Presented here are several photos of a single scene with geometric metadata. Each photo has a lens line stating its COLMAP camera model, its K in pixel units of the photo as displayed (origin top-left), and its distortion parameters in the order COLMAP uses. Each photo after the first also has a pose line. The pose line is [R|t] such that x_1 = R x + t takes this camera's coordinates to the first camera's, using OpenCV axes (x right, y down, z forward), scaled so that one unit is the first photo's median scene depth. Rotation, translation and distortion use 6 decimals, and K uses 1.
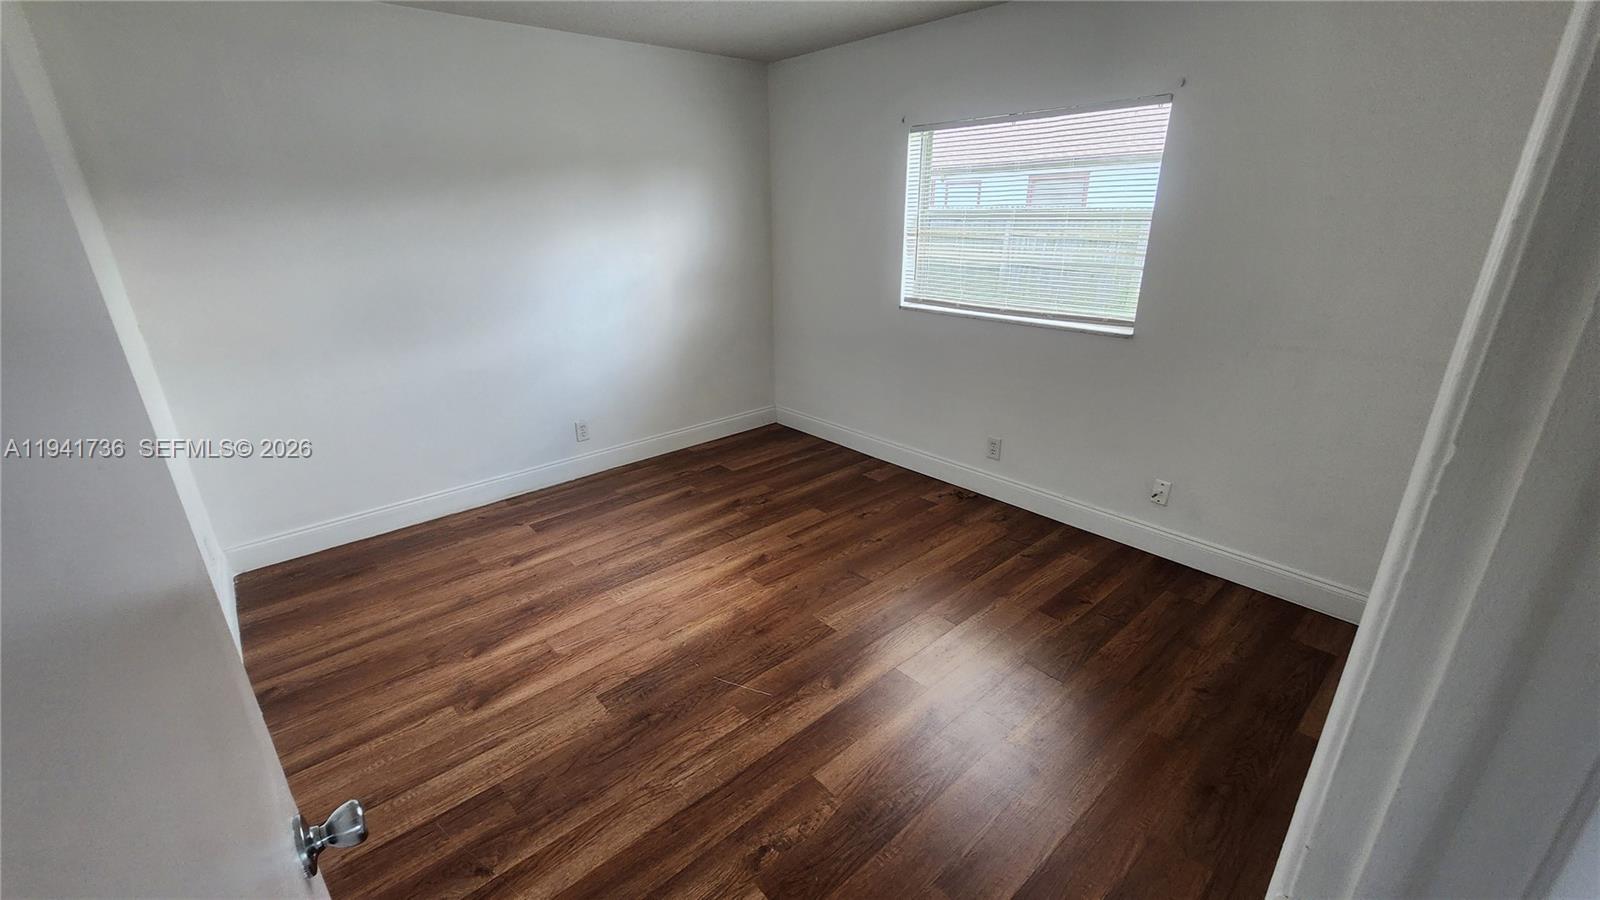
lens RADIAL K [[653.5, 0, 800.0], [0, 653.5, 450.0], [0, 0, 1]] dist [-0.012197, 0.000006]
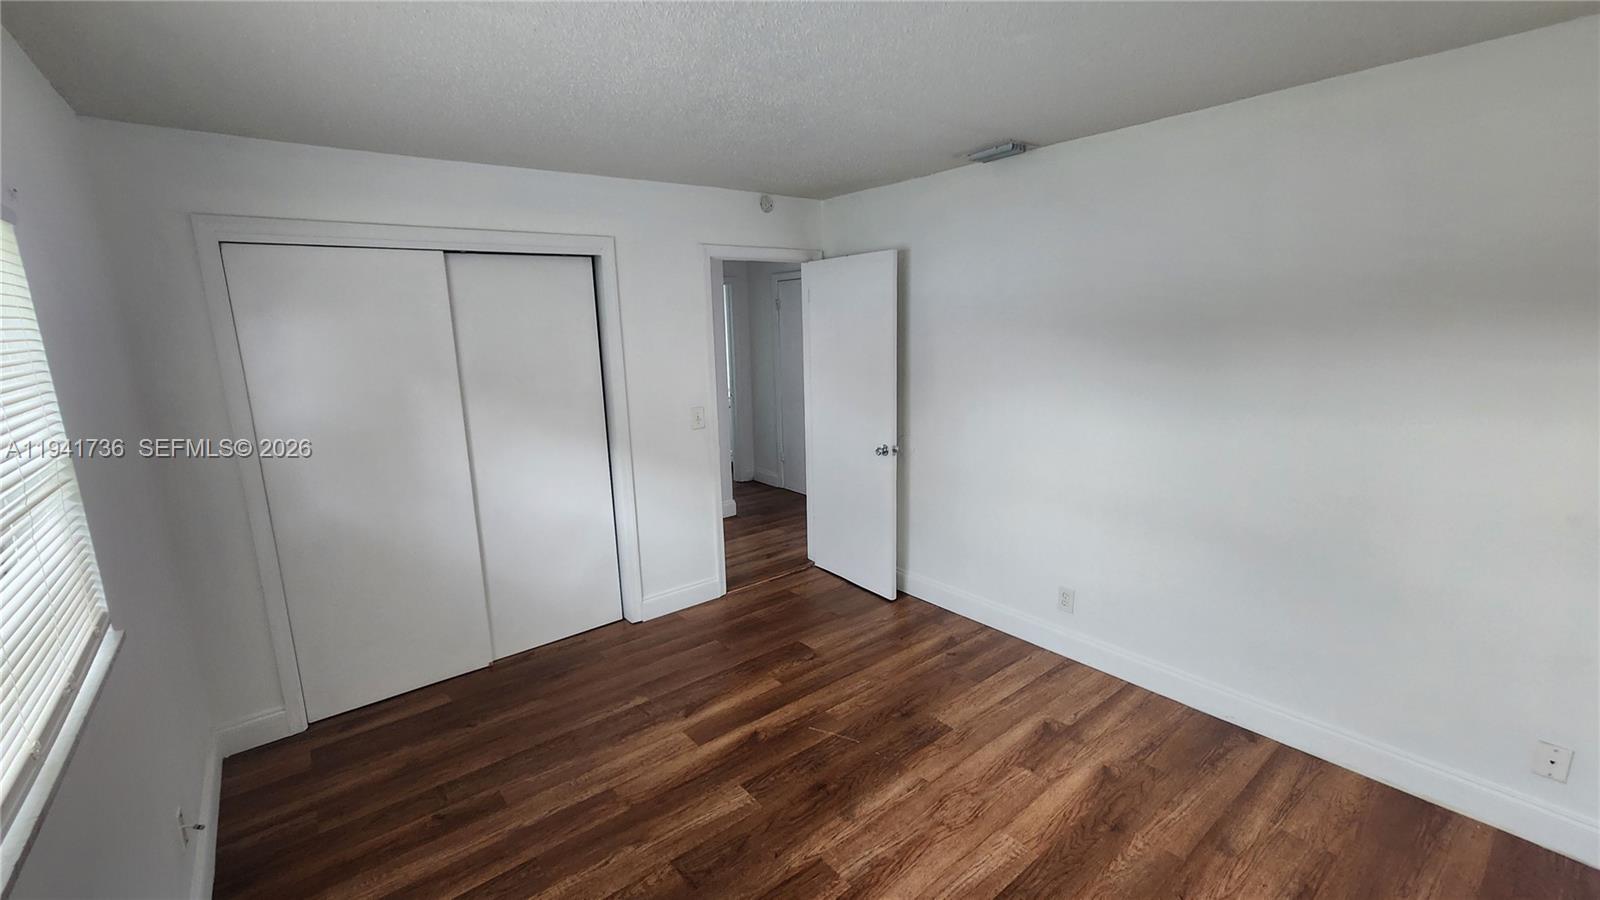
lens RADIAL K [[653.5, 0, 800.0], [0, 653.5, 450.0], [0, 0, 1]] dist [-0.012197, 0.000006]
pose [[-0.998014, 0.034096, 0.052958, -0.104734], [0.056903, 0.848558, 0.526034, -0.679342], [-0.027002, 0.528003, -0.848813, 1.673552]]
